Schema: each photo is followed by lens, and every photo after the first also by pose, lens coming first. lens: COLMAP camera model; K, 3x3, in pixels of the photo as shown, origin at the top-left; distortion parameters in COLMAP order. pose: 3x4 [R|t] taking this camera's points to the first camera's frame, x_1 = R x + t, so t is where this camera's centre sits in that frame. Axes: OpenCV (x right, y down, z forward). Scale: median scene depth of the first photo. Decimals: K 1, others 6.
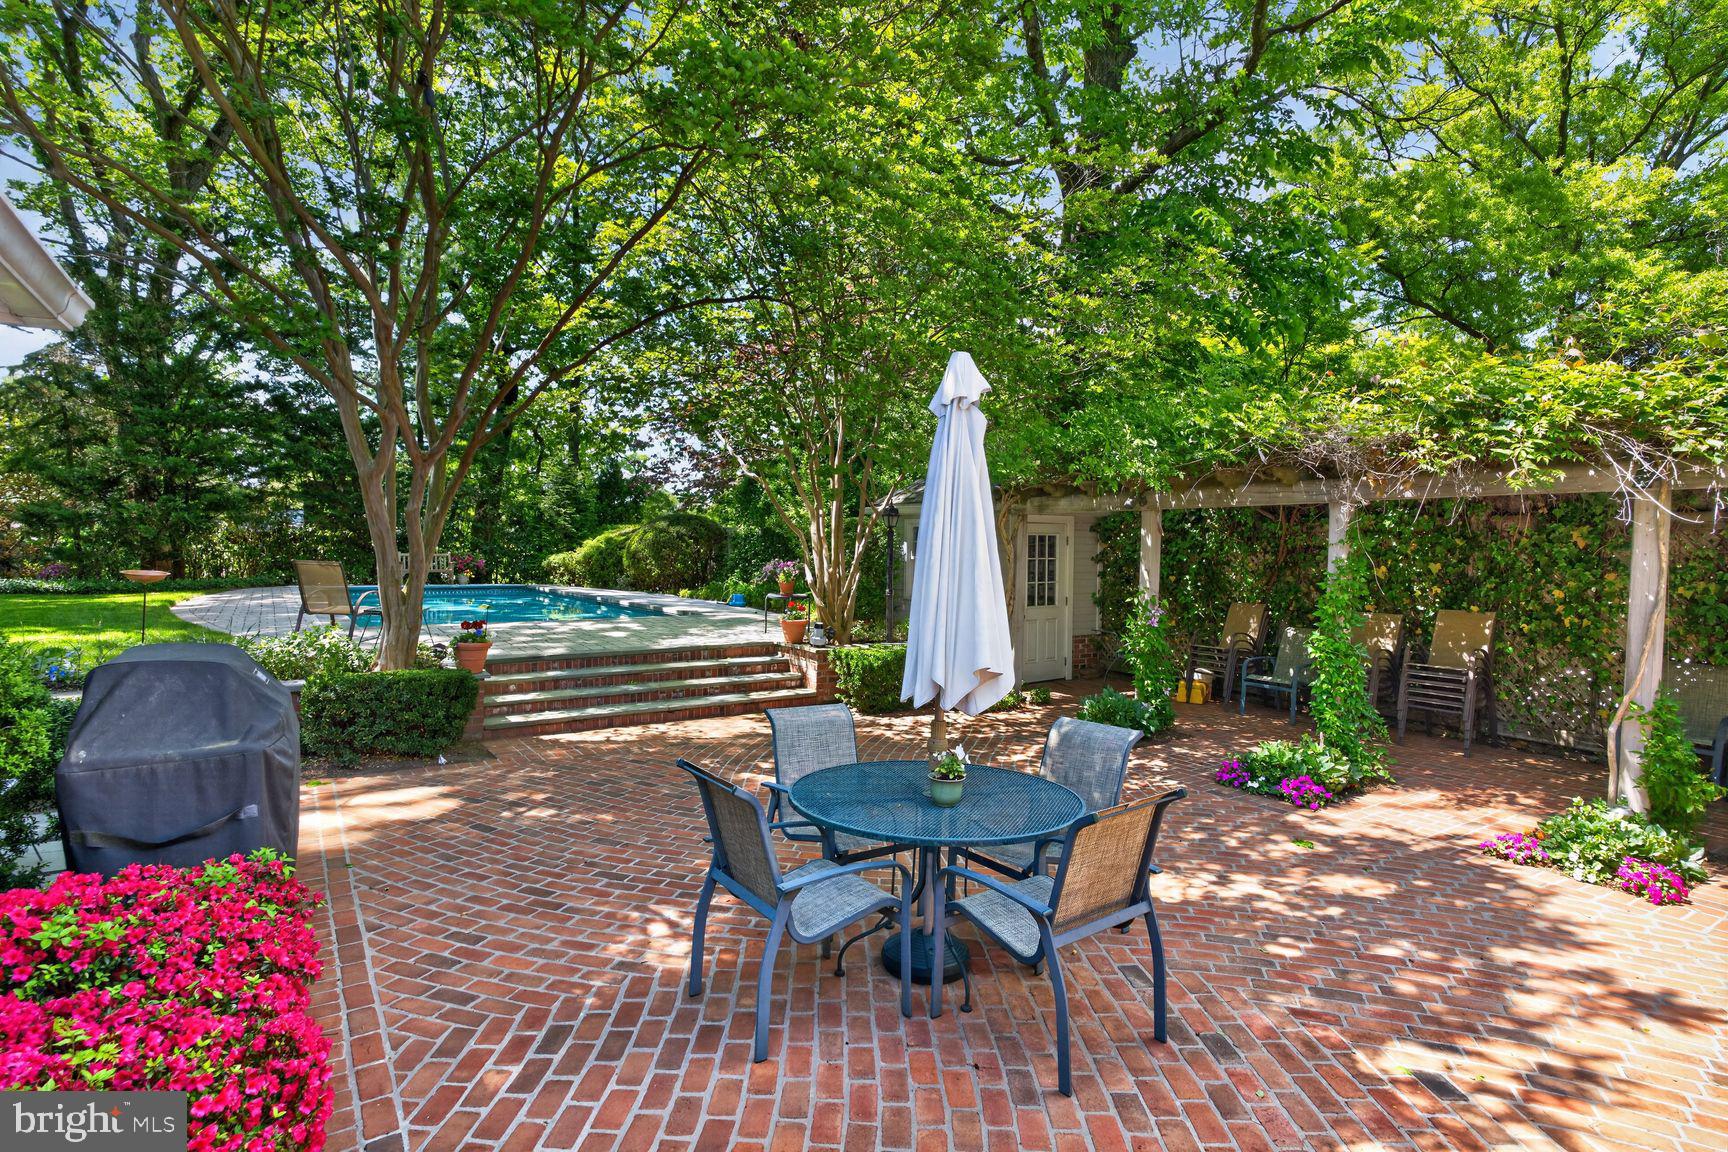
lens RADIAL K [[749.4, 0, 864.3], [0, 749.4, 575.1], [0, 0, 1]] dist [-0.002259, -0.000124]
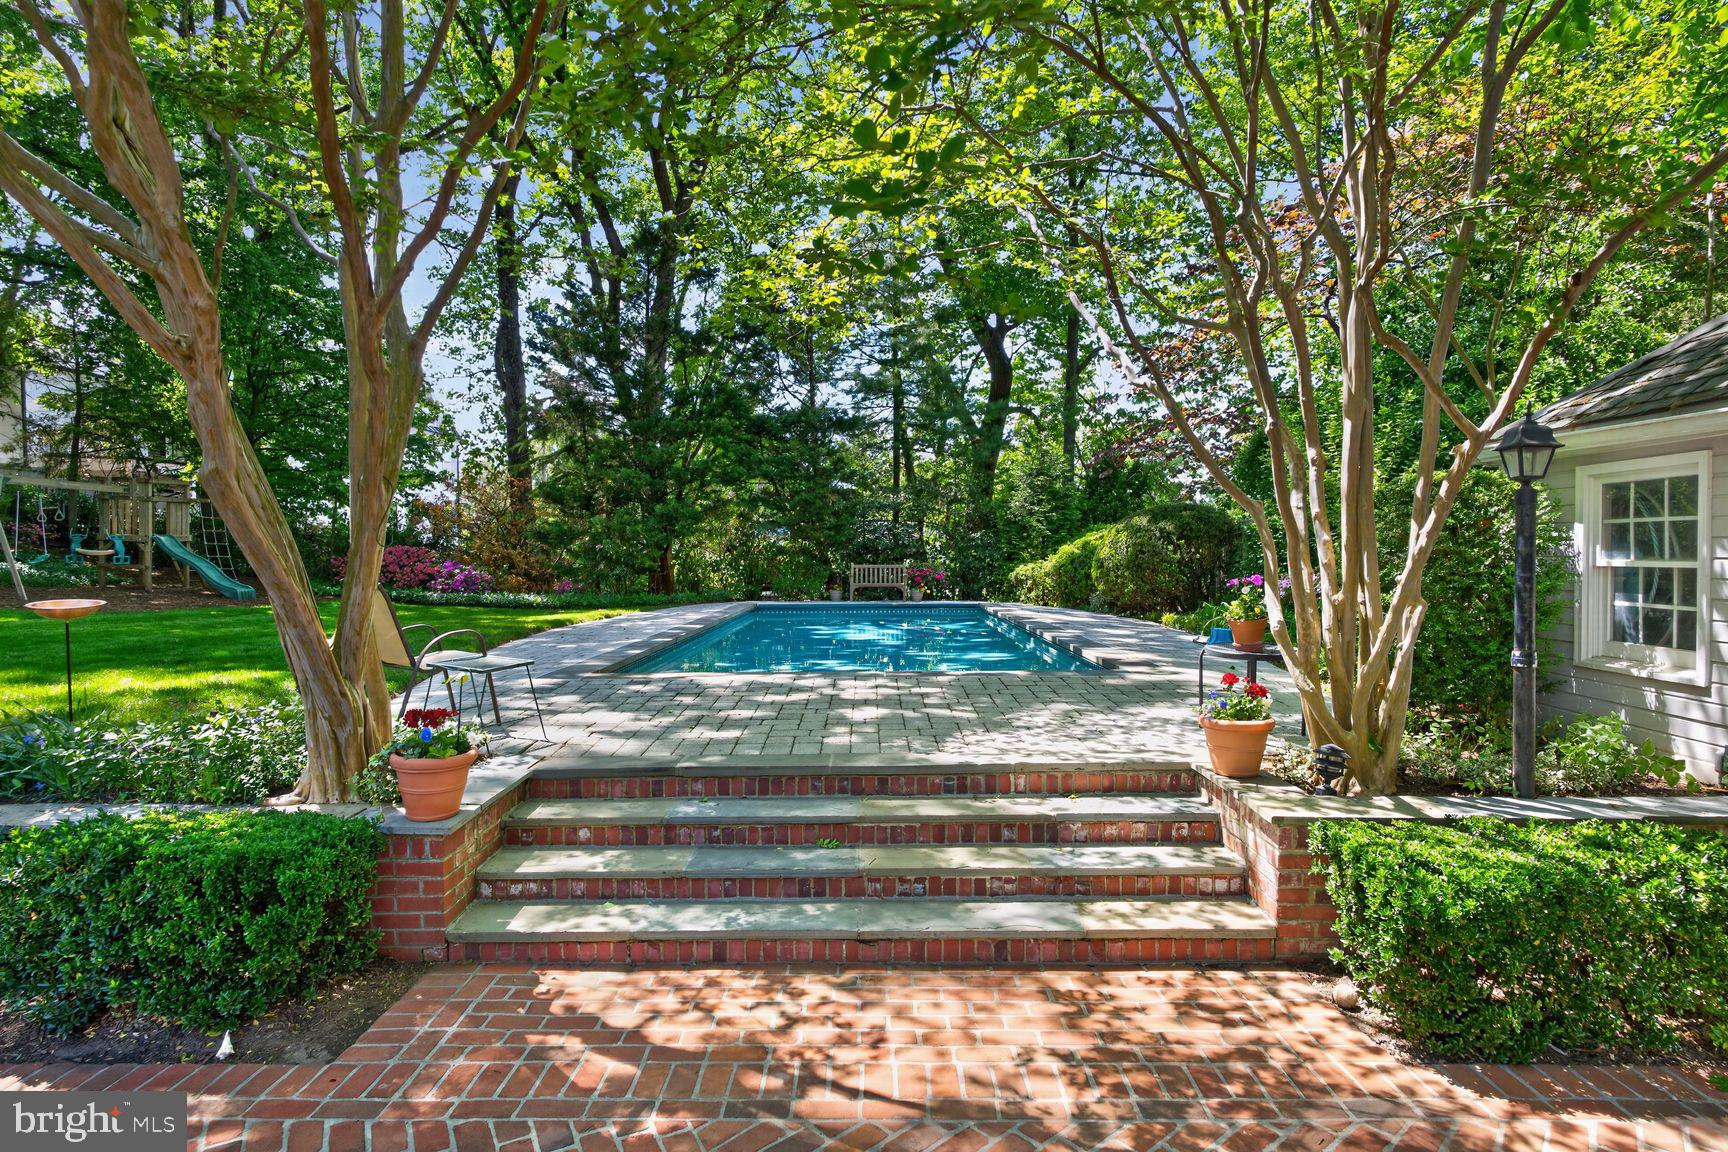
lens RADIAL K [[952.2, 0, 868.6], [0, 952.2, 583.4], [0, 0, 1]] dist [-0.003797, -0.000366]
pose [[0.834220, 0.000849, -0.551432, 0.024844], [-0.004466, 0.999976, -0.005217, -0.009863], [0.551414, 0.006814, 0.834204, 0.459910]]
